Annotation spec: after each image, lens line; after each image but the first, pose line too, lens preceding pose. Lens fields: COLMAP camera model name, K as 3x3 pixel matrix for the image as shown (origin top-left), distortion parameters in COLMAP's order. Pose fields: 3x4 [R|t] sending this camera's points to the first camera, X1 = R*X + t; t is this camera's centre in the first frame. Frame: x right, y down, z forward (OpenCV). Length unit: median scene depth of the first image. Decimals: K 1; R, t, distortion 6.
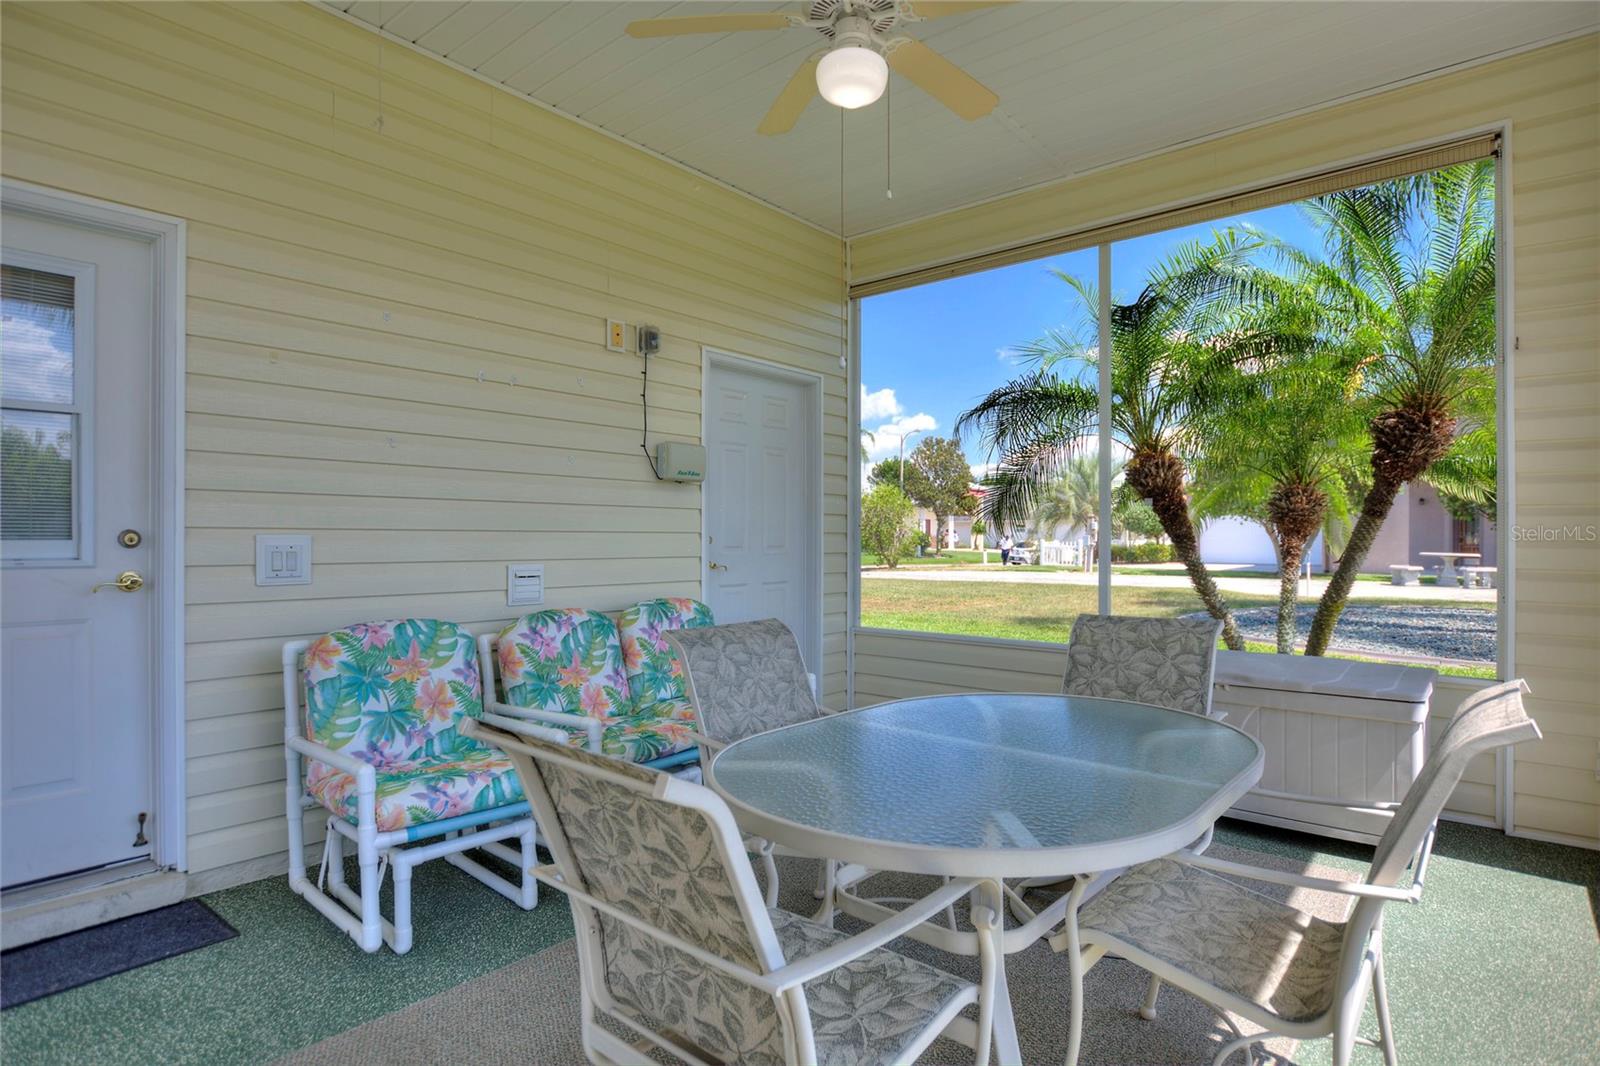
lens RADIAL K [[830.5, 0, 798.7], [0, 830.5, 535.8], [0, 0, 1]] dist [-0.018990, 0.000388]
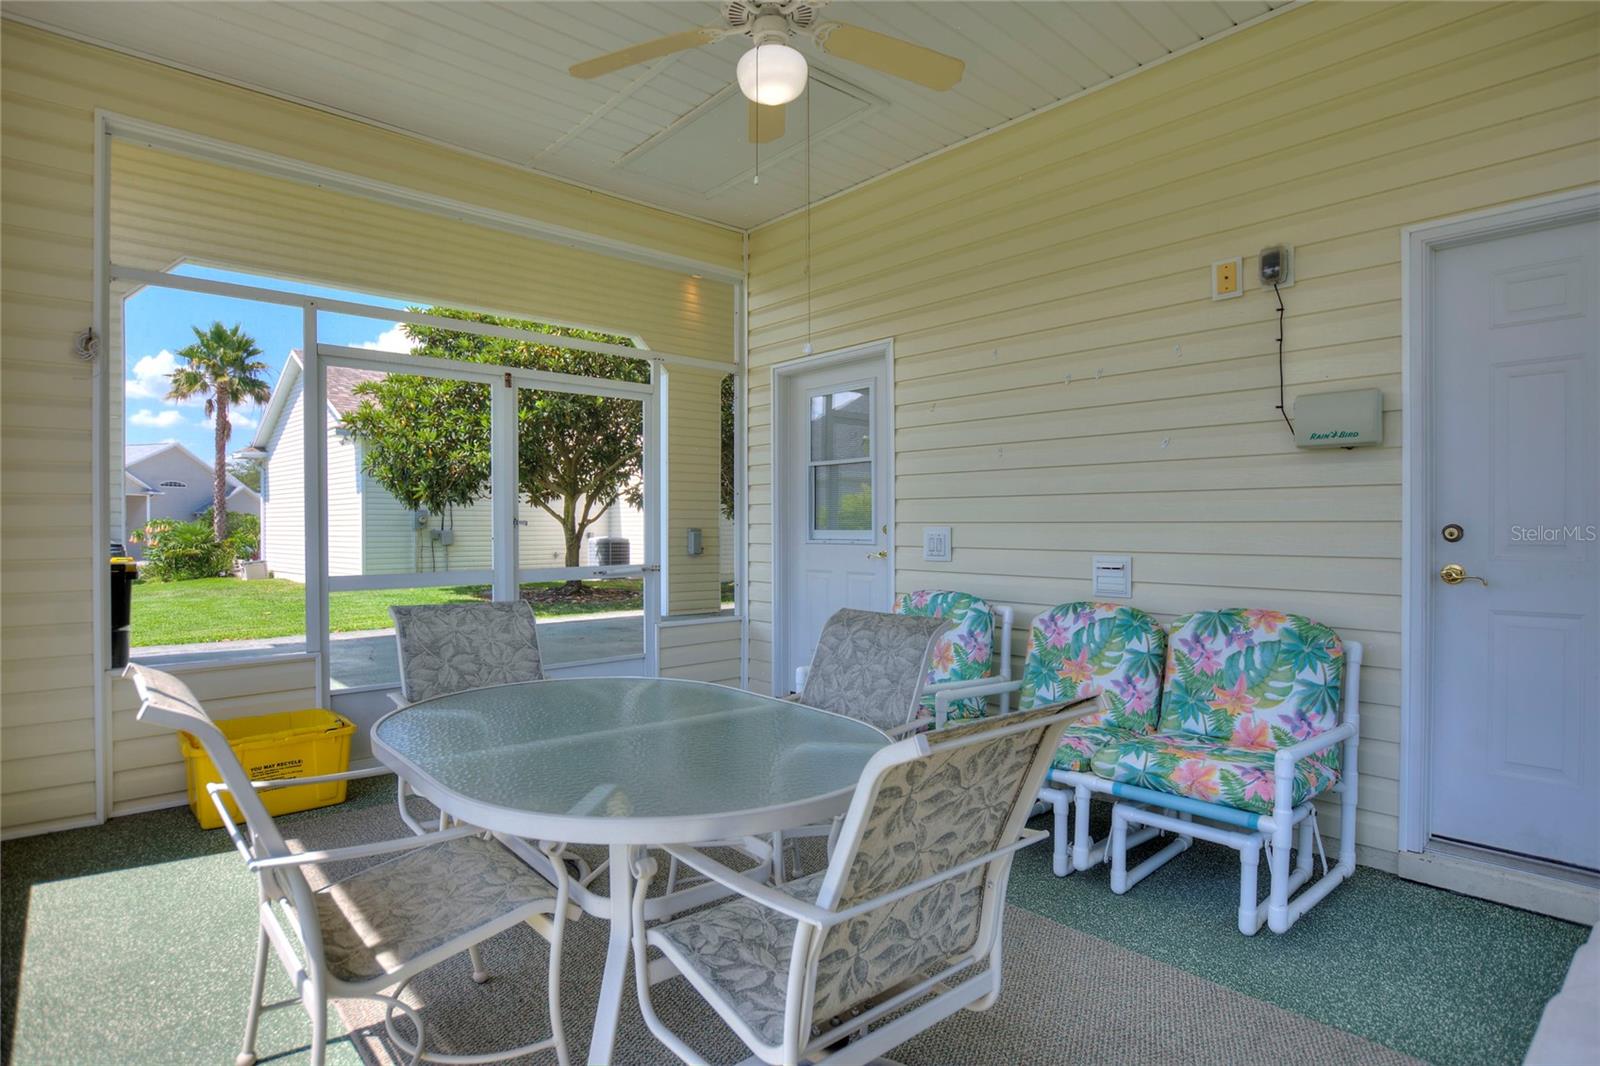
lens RADIAL K [[830.5, 0, 798.7], [0, 830.5, 535.8], [0, 0, 1]] dist [-0.018990, 0.000388]
pose [[-0.130160, 0.005616, -0.991477, 0.720759], [0.000223, 0.999984, 0.005635, 0.004894], [0.991493, 0.000512, -0.130159, 0.783232]]
